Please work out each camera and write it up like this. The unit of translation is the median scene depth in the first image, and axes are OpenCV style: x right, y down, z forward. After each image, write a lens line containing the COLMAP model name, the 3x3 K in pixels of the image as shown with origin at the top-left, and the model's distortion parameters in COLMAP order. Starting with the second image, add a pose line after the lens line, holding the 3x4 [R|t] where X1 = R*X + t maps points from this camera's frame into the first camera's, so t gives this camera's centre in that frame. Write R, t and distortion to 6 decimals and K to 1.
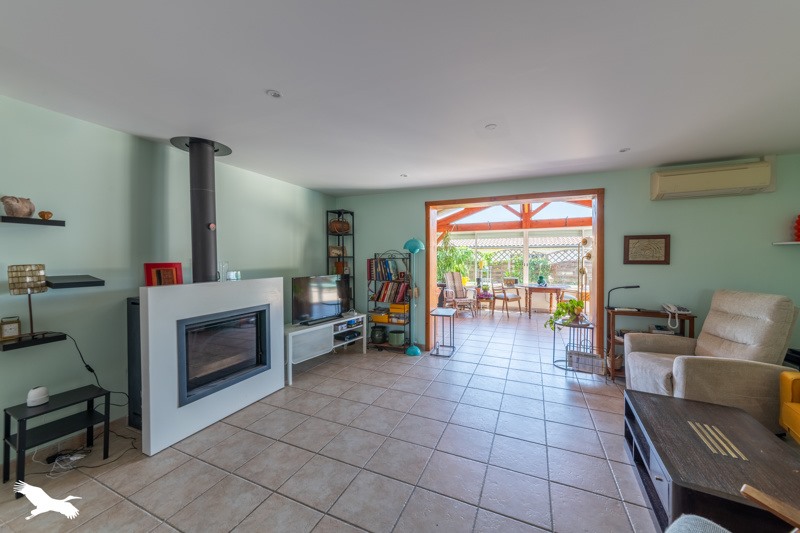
lens RADIAL K [[281.6, 0, 425.1], [0, 281.6, 263.8], [0, 0, 1]] dist [-0.000202, 0.000002]
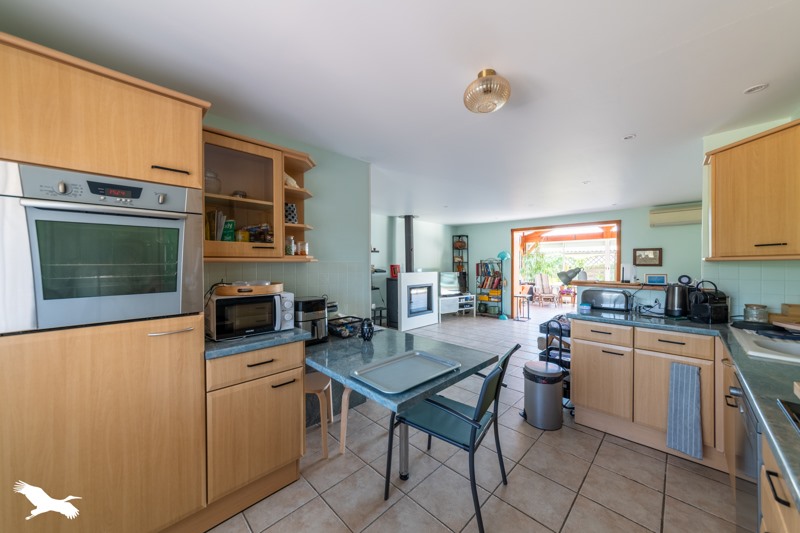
lens RADIAL K [[281.6, 0, 425.1], [0, 281.6, 263.8], [0, 0, 1]] dist [-0.000202, 0.000002]
pose [[0.930494, -0.000815, -0.366307, 0.136441], [-0.006190, 0.999820, -0.017949, 0.018230], [0.366256, 0.018969, 0.930321, -0.723574]]
